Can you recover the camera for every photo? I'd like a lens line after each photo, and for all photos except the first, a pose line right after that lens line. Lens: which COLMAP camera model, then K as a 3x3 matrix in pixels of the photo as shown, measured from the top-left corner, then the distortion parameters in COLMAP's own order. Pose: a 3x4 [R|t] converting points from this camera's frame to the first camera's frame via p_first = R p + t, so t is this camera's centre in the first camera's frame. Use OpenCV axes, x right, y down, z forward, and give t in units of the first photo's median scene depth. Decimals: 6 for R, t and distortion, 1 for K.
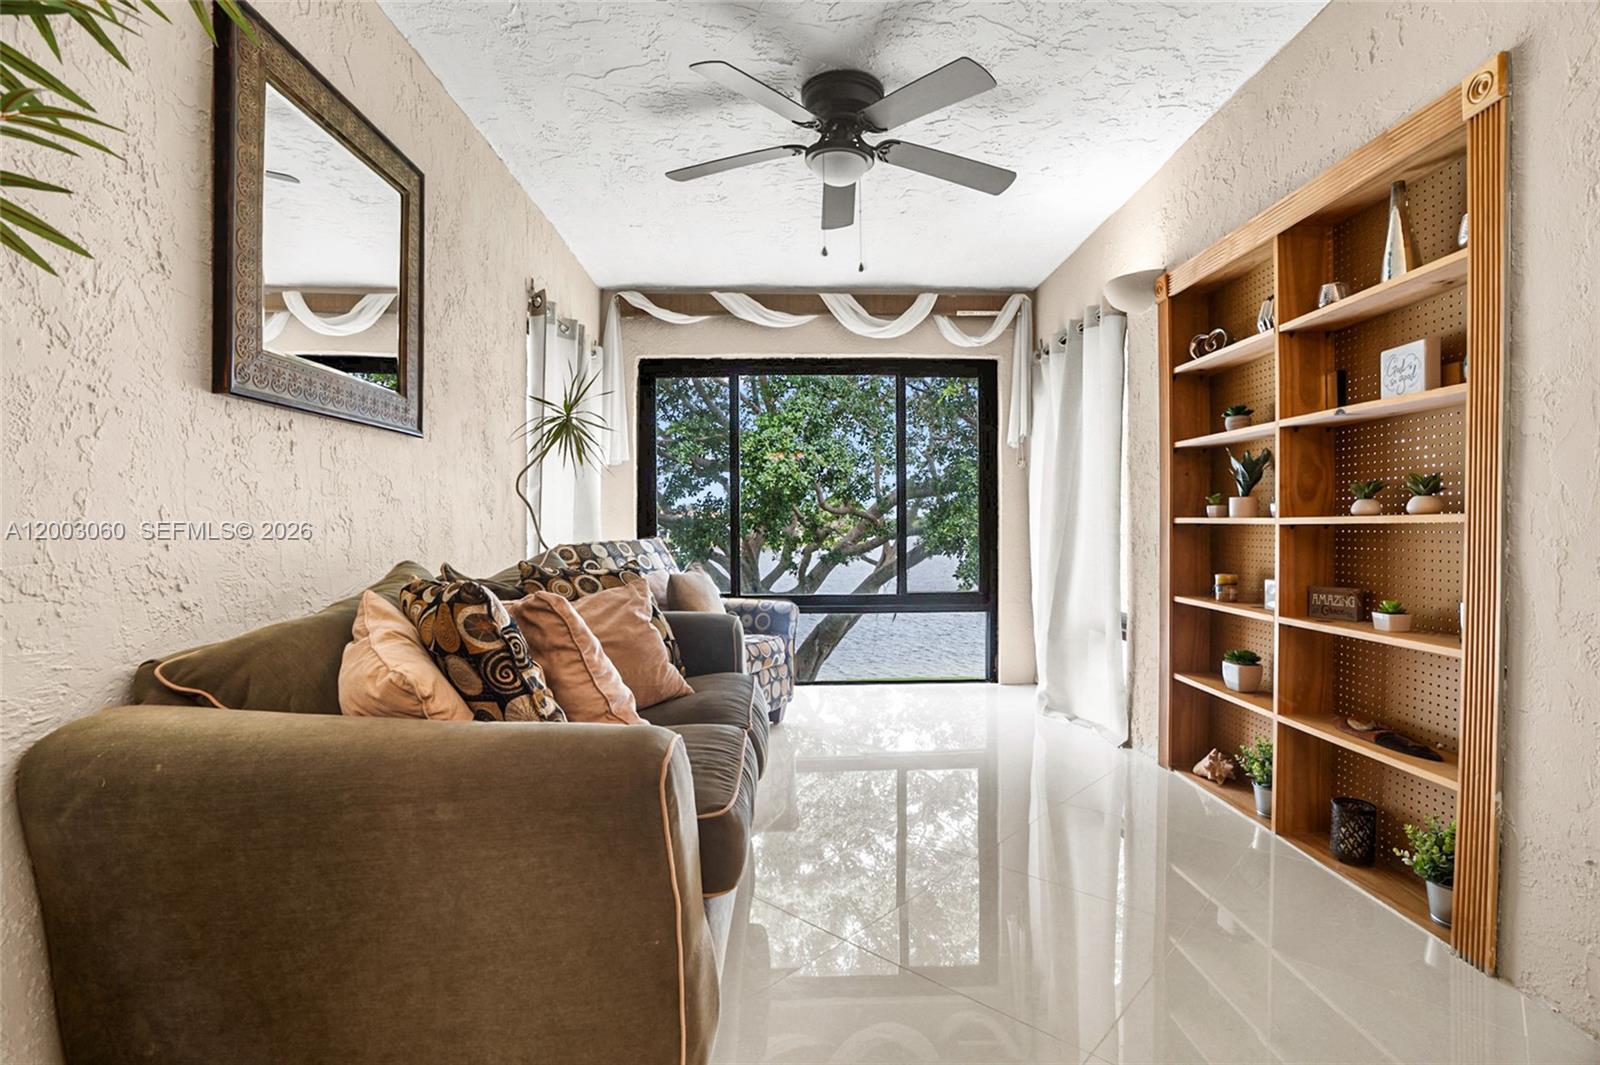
lens RADIAL K [[756.9, 0, 800.7], [0, 756.9, 532.0], [0, 0, 1]] dist [-0.075546, 0.033398]
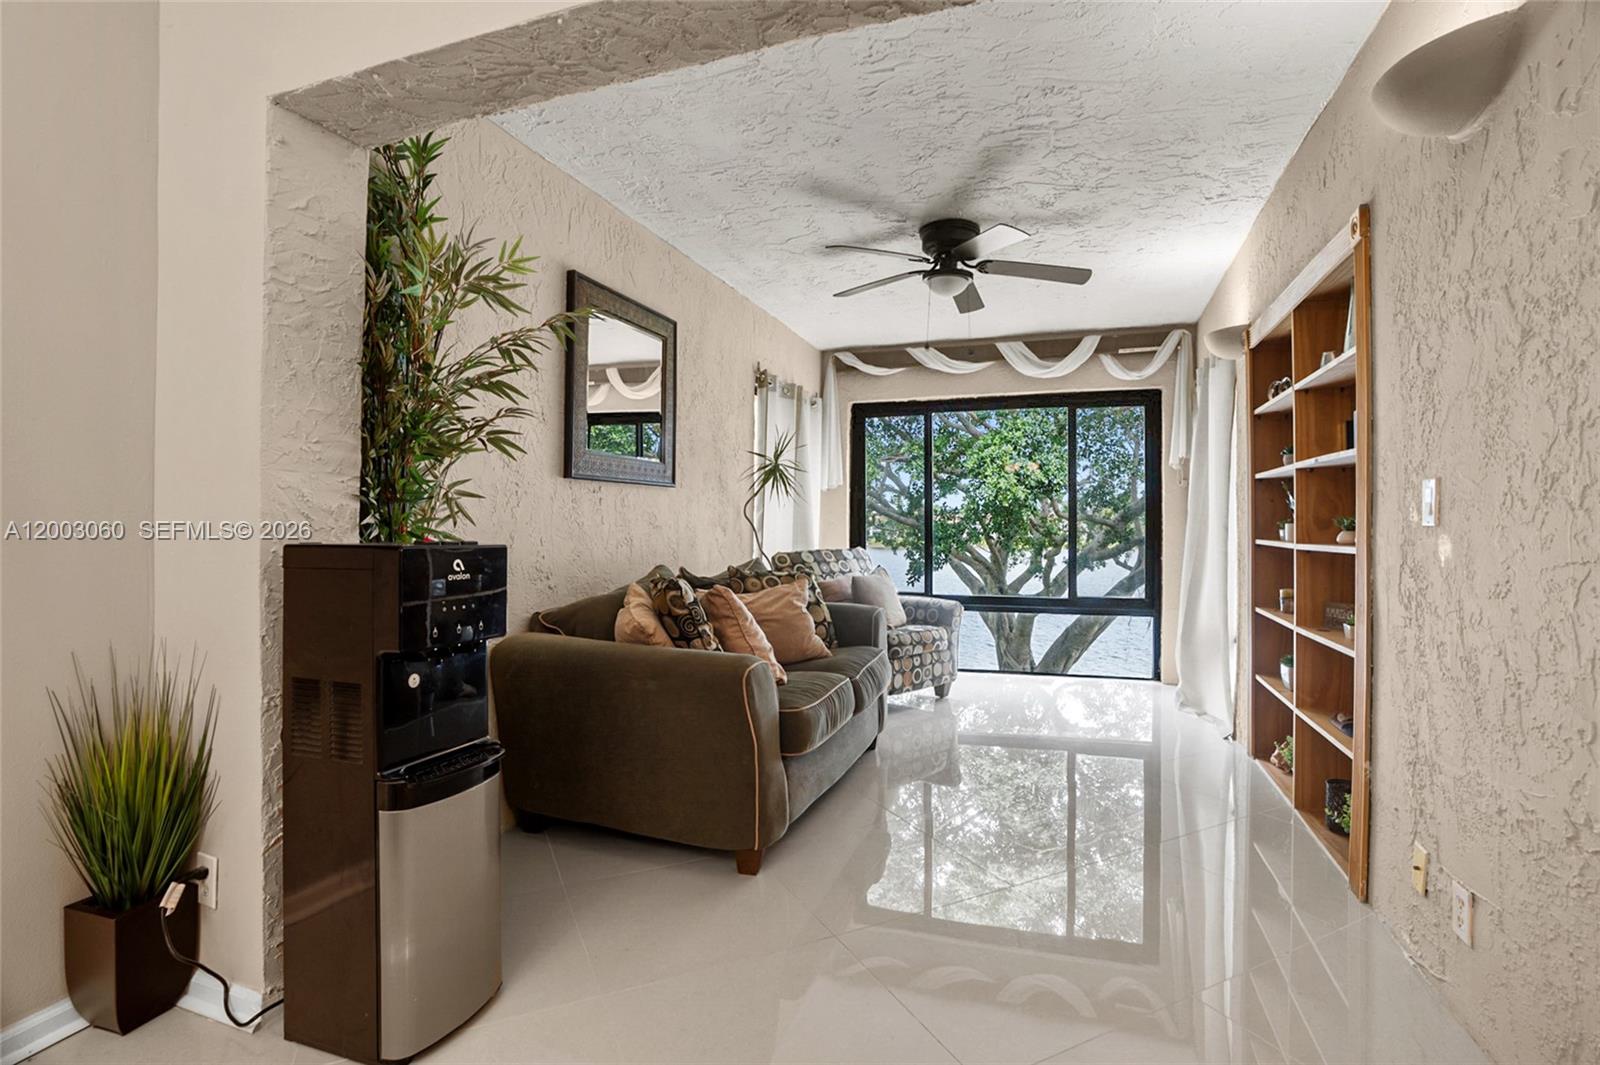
lens RADIAL K [[735.8, 0, 807.9], [0, 735.8, 508.6], [0, 0, 1]] dist [-0.062728, 0.029865]
pose [[0.938972, -0.003099, -0.343979, 0.238874], [-0.008291, 0.999465, -0.031637, -0.025879], [0.343893, 0.032558, 0.938444, -0.302481]]
